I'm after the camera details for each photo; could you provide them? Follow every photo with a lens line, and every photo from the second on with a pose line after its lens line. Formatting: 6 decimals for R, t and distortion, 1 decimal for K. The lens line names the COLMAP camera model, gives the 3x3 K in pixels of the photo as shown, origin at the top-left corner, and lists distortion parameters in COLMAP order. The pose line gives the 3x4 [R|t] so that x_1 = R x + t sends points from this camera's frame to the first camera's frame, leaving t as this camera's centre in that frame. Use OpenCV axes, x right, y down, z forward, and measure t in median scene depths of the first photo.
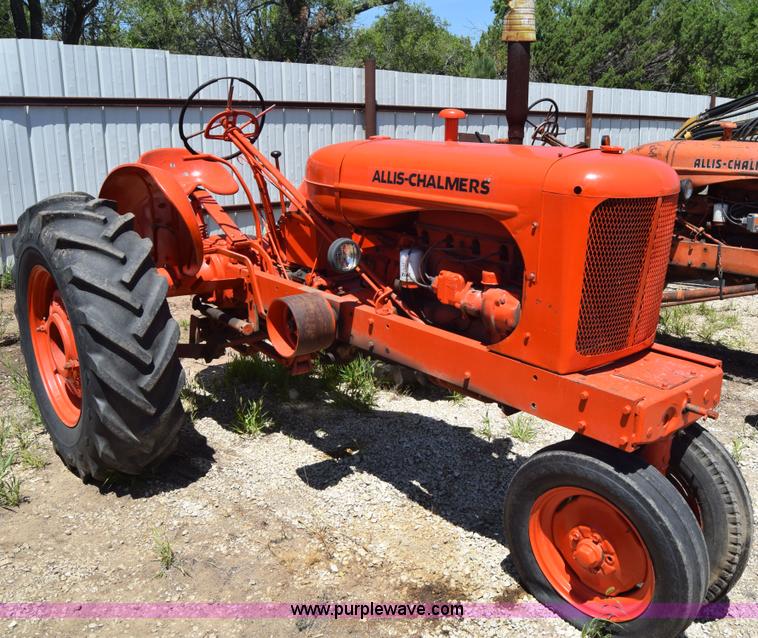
lens RADIAL K [[750.2, 0, 422.7], [0, 750.2, 332.4], [0, 0, 1]] dist [-0.077099, 0.000000]
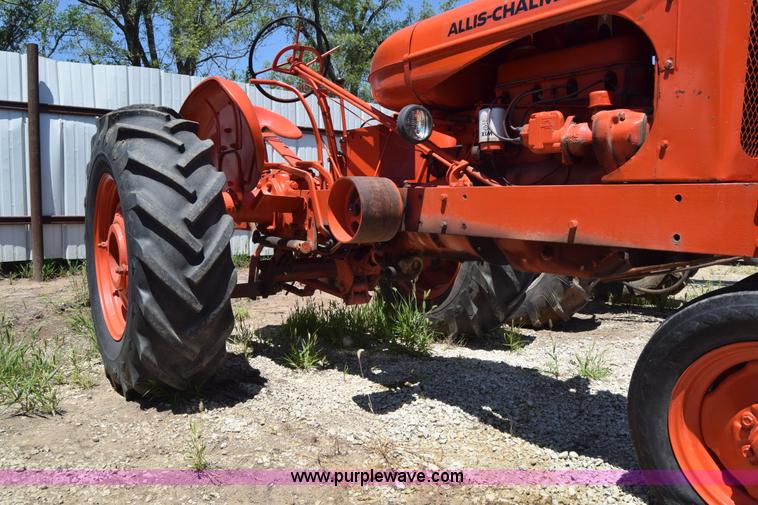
lens RADIAL K [[595.3, 0, 375.6], [0, 595.3, 259.7], [0, 0, 1]] dist [-0.094072, 0.034208]
pose [[0.993467, -0.000951, -0.114118, -0.065958], [-0.020559, 0.982114, -0.187163, 0.180880], [0.112255, 0.188286, 0.975678, 0.307678]]
